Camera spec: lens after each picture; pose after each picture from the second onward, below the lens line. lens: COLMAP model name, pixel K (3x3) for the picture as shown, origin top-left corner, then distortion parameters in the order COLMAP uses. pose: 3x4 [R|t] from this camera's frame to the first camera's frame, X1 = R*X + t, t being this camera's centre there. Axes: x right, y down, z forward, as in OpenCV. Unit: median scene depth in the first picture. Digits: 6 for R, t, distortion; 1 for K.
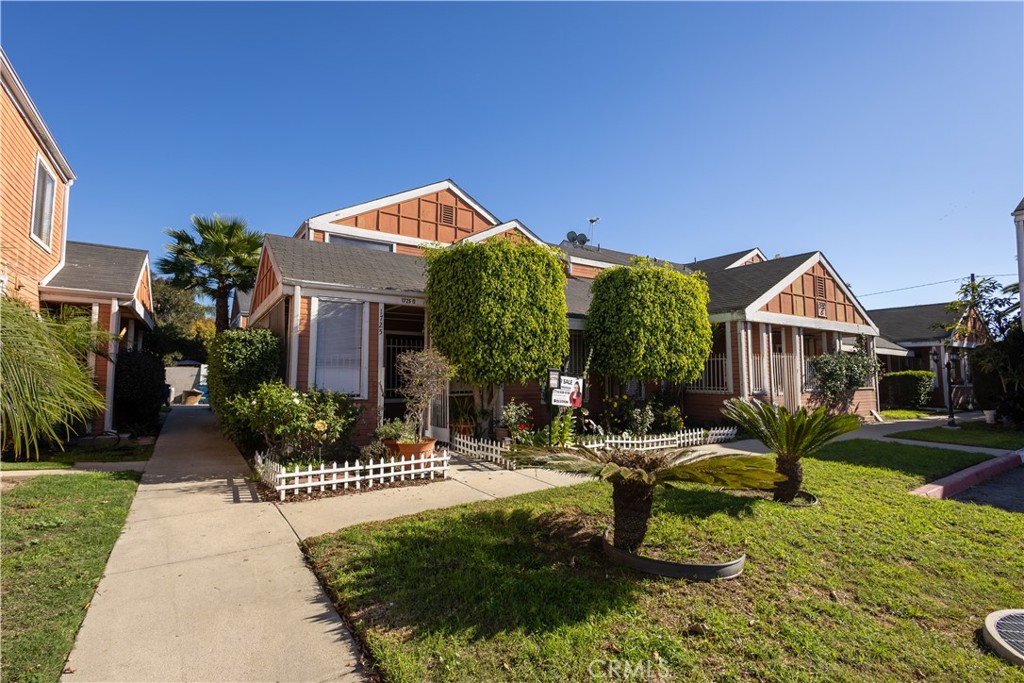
lens RADIAL K [[468.8, 0, 511.7], [0, 468.8, 335.9], [0, 0, 1]] dist [0.015010, -0.002976]
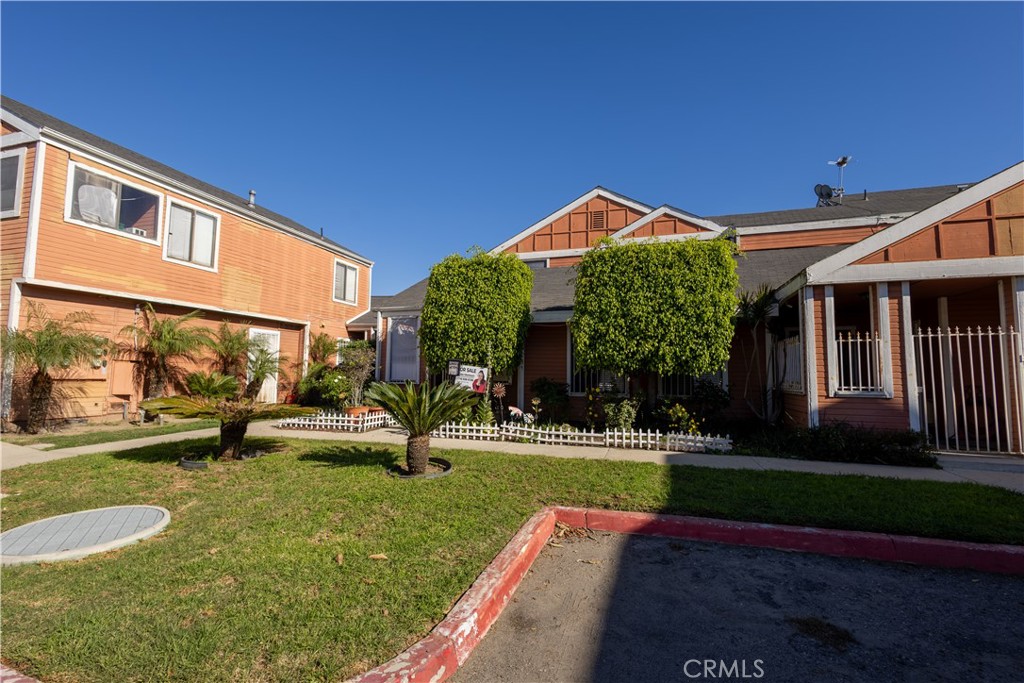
lens RADIAL K [[468.8, 0, 512.7], [0, 468.8, 340.4], [0, 0, 1]] dist [0.015010, -0.002976]
pose [[0.622408, -0.054065, -0.780823, 0.900594], [0.053185, 0.998227, -0.026723, 0.049793], [0.780884, -0.024896, 0.624180, 0.296997]]
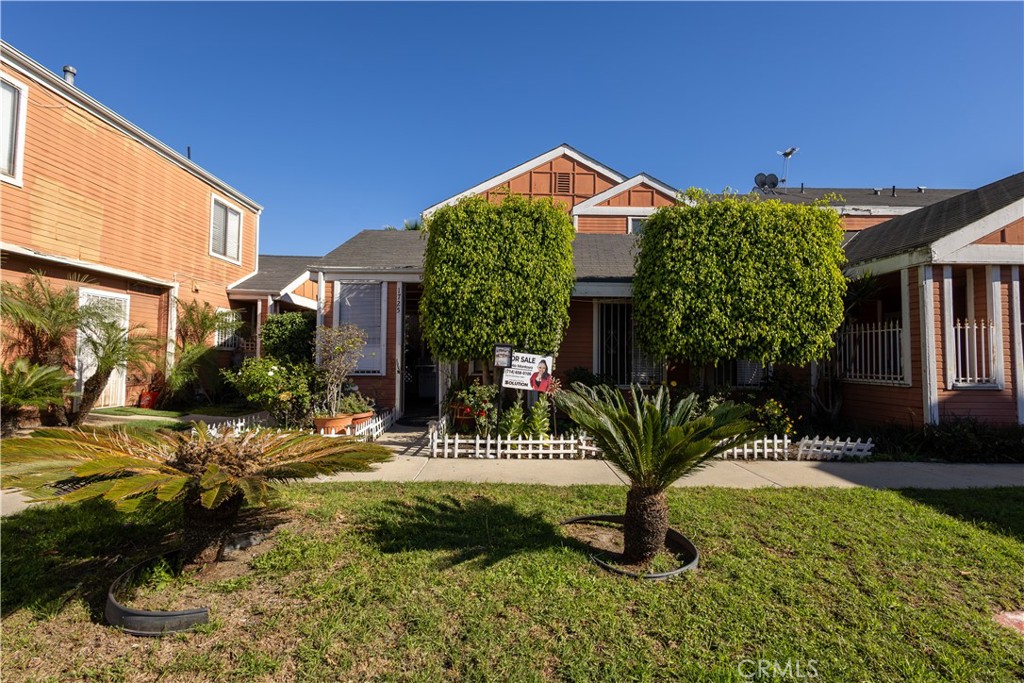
lens RADIAL K [[468.8, 0, 513.8], [0, 468.8, 336.7], [0, 0, 1]] dist [0.015010, -0.002976]
pose [[0.843895, -0.017442, -0.536225, 0.442032], [0.035885, 0.999068, 0.023979, 0.030911], [0.535307, -0.039479, 0.843734, 0.250463]]
